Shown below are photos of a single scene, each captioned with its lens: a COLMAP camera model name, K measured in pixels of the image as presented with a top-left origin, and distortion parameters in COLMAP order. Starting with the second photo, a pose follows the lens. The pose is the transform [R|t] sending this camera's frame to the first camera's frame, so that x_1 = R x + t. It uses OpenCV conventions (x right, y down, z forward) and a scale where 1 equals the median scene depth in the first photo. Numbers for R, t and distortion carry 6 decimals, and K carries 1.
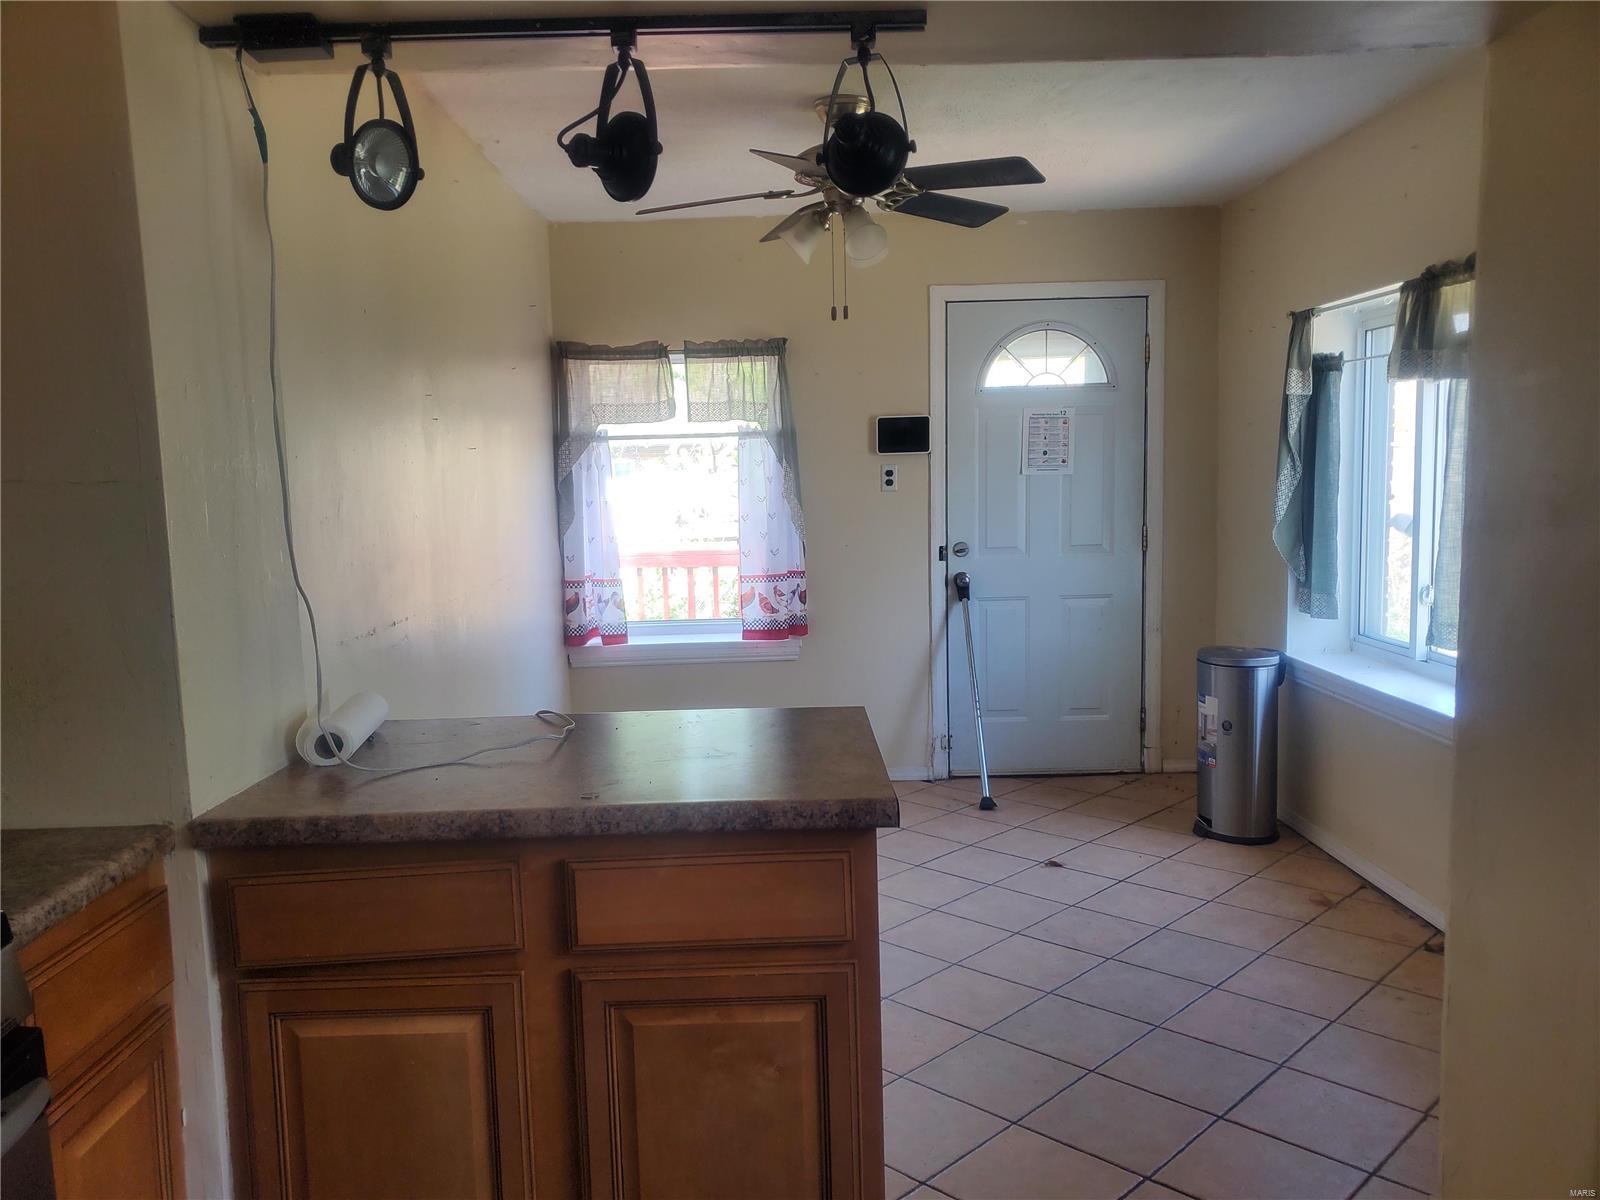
lens RADIAL K [[1267.9, 0, 800.0], [0, 1267.9, 600.0], [0, 0, 1]] dist [-0.046102, 0.000231]
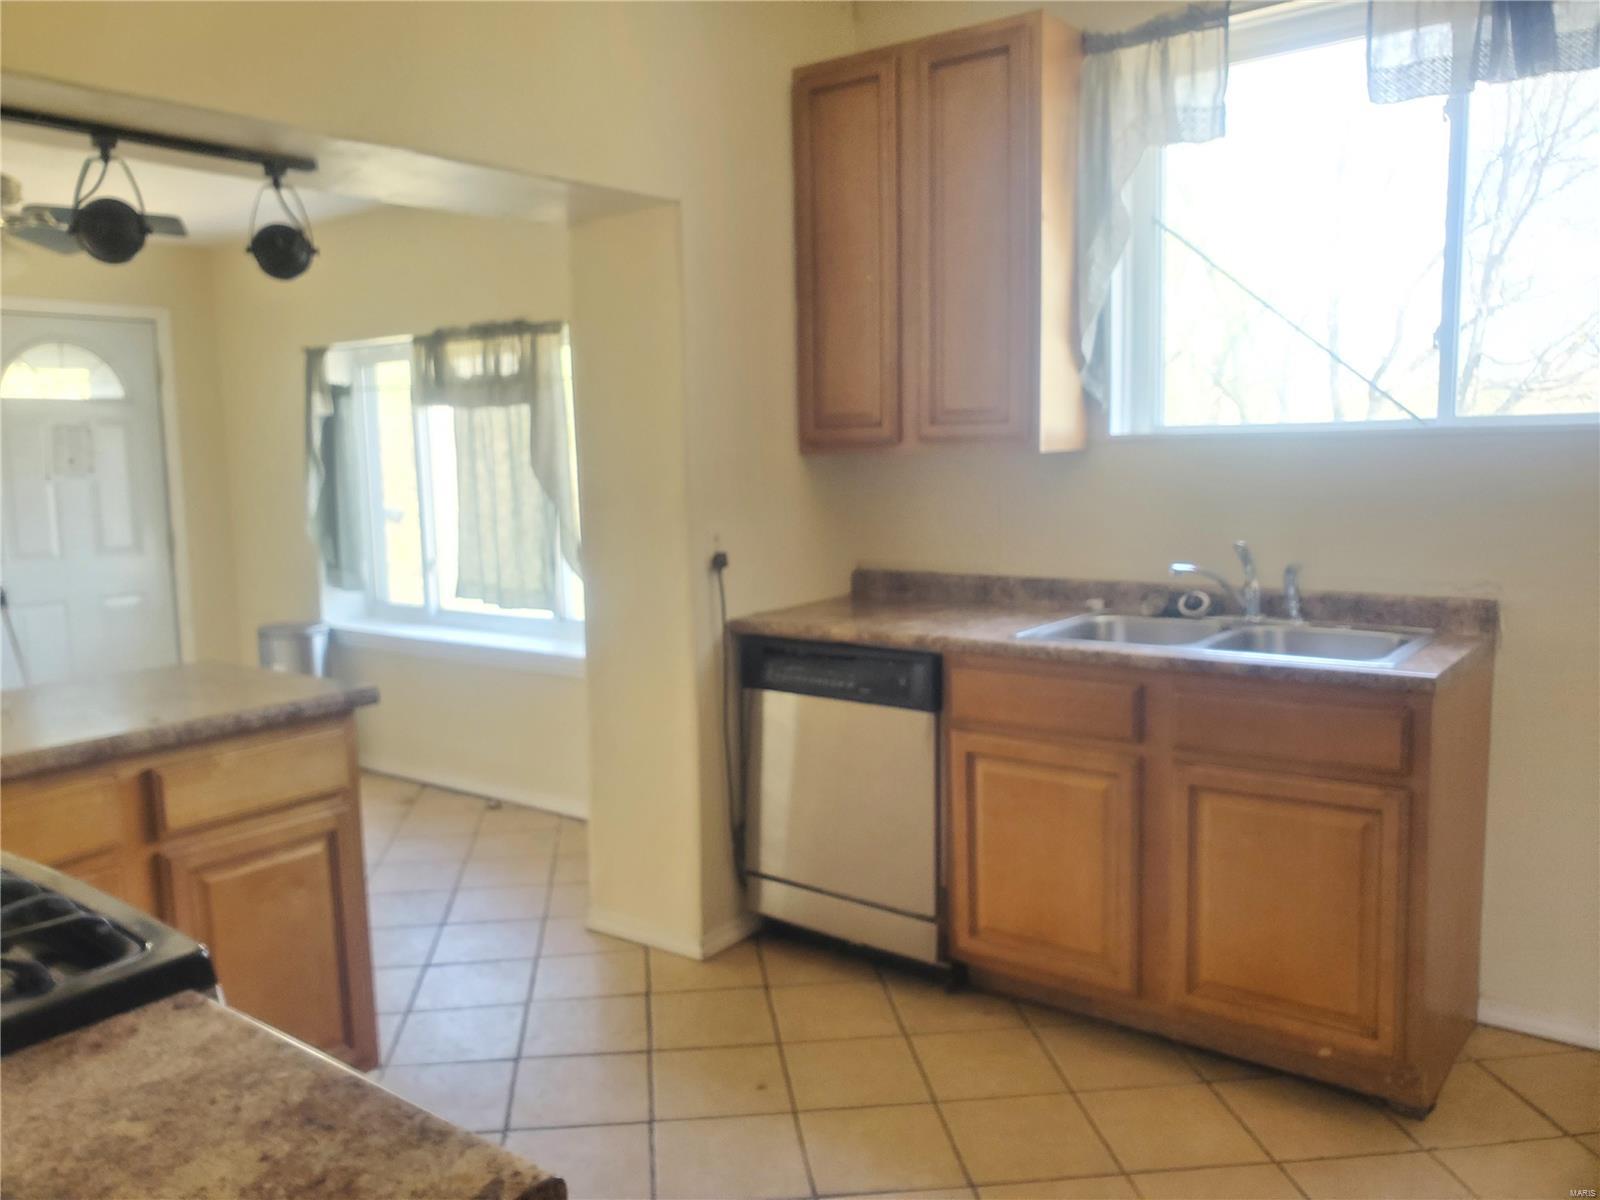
lens RADIAL K [[1267.9, 0, 800.0], [0, 1267.9, 600.0], [0, 0, 1]] dist [-0.046102, 0.000231]
pose [[0.612426, -0.078359, 0.786635, -0.312984], [0.084251, 0.995878, 0.033609, 0.017512], [-0.786025, 0.045692, 0.616503, -0.137165]]
